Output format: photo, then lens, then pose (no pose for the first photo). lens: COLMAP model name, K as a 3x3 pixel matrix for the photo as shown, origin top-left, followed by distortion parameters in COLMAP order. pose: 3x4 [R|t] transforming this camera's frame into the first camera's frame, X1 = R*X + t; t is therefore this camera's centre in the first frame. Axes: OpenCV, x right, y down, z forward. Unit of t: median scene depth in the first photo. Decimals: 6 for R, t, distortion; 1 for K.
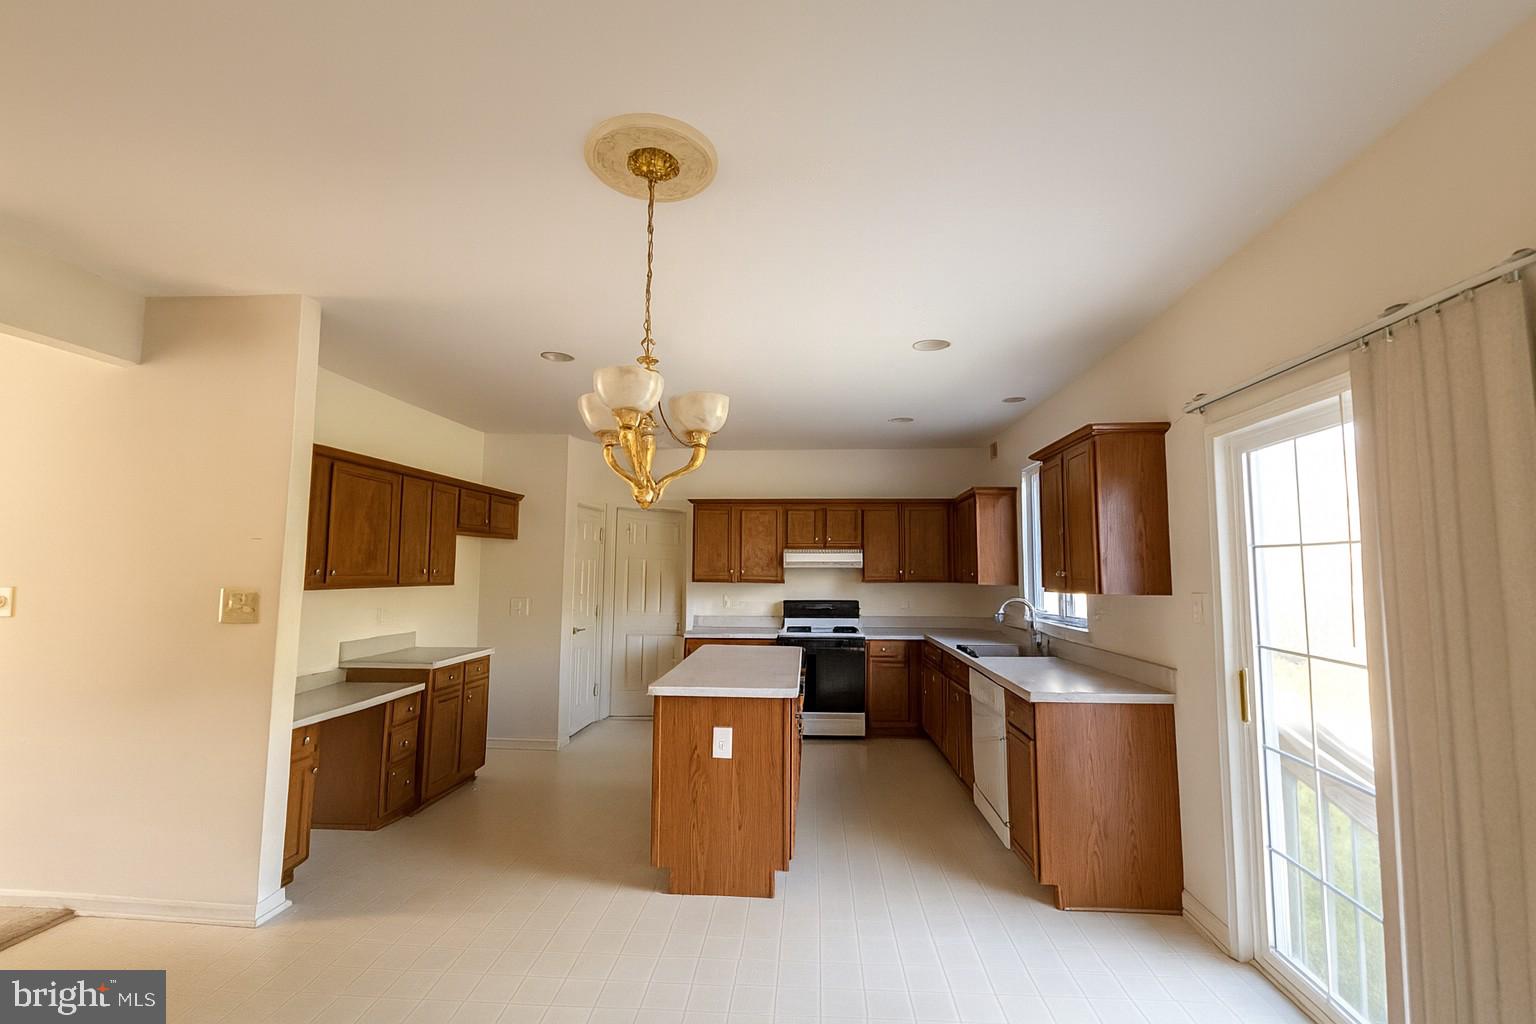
lens RADIAL K [[644.4, 0, 772.4], [0, 644.4, 515.0], [0, 0, 1]] dist [0.002901, 0.000743]
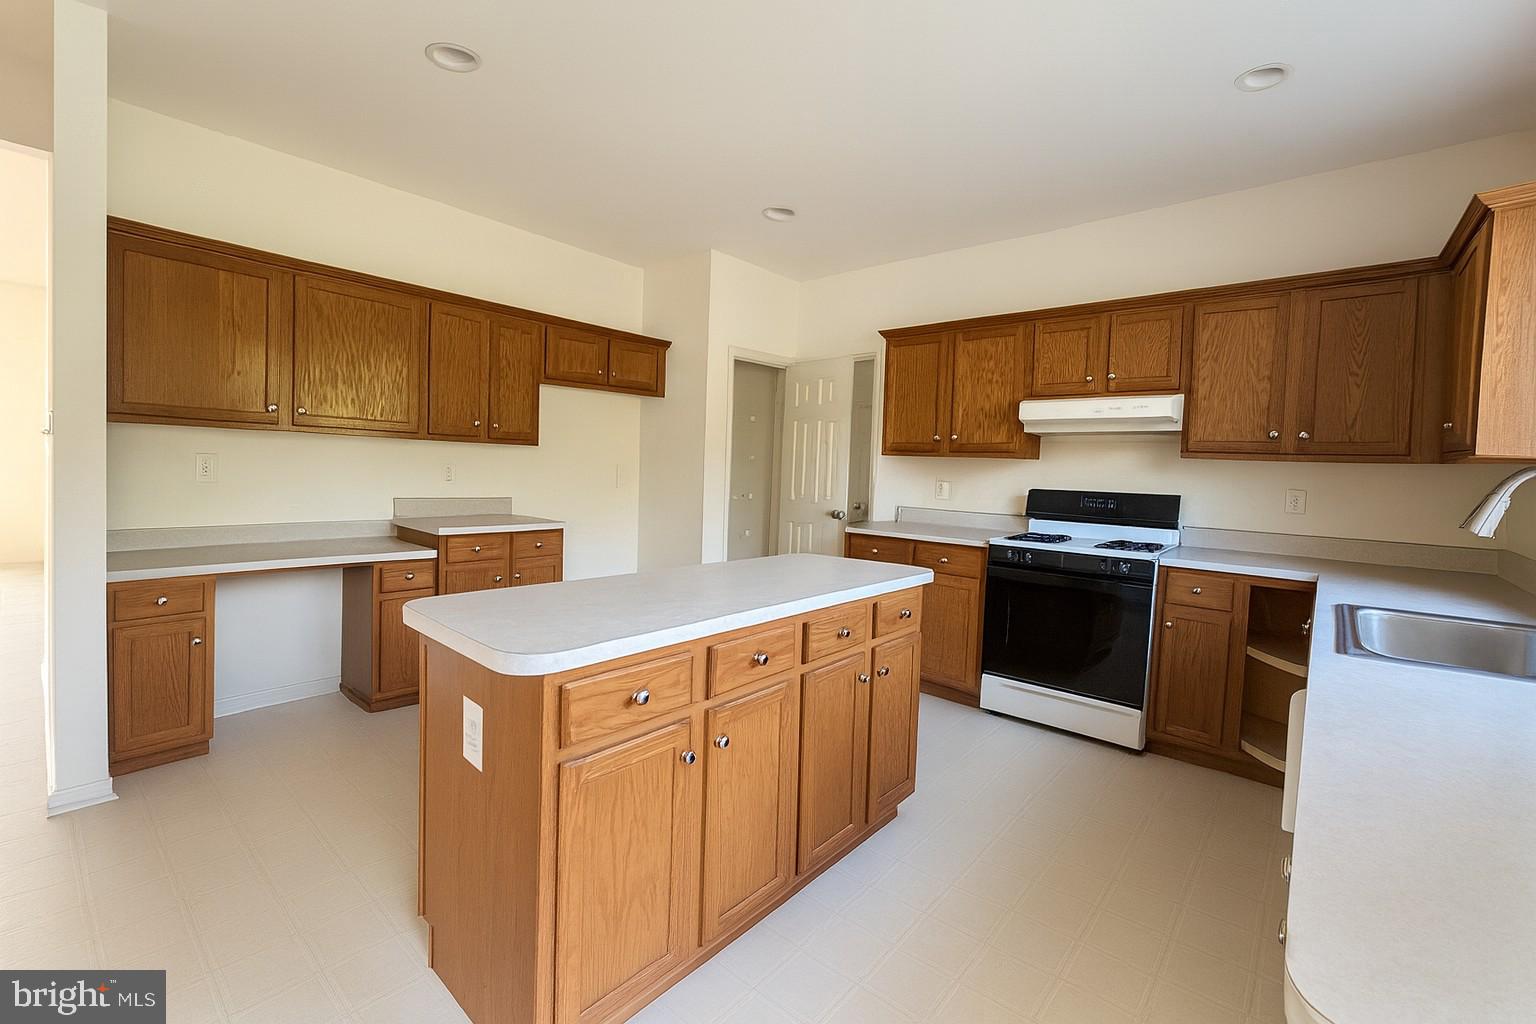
lens RADIAL K [[644.4, 0, 762.8], [0, 644.4, 500.7], [0, 0, 1]] dist [0.002901, 0.000743]
pose [[0.790514, 0.050964, -0.610320, 0.192406], [0.020667, 0.993744, 0.109751, 0.075842], [0.612095, -0.099373, 0.784516, 0.402241]]
